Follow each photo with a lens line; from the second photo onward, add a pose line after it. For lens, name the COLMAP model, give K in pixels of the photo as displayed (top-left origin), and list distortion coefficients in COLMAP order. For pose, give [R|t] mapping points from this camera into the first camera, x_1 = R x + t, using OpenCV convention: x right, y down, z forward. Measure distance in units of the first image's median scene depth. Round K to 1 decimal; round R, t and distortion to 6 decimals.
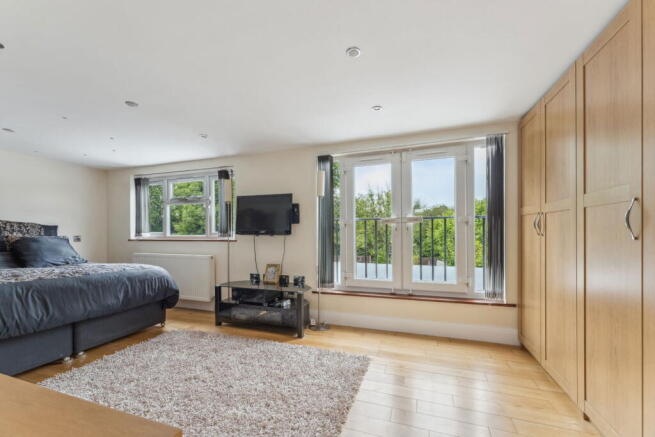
lens RADIAL K [[277.4, 0, 323.7], [0, 277.4, 235.9], [0, 0, 1]] dist [0.001298, 0.000129]
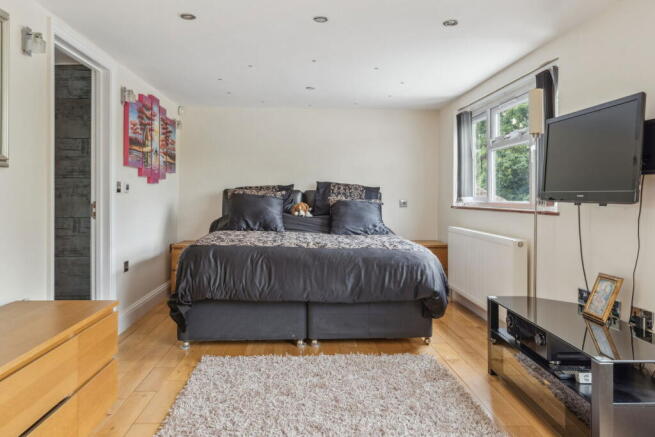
lens RADIAL K [[457.3, 0, 326.8], [0, 457.3, 201.0], [0, 0, 1]] dist [-0.001660, -0.000168]
pose [[0.381253, 0.014149, -0.924362, 0.303953], [-0.015805, 0.999836, 0.008786, -0.005778], [0.924336, 0.011259, 0.381415, 0.397715]]
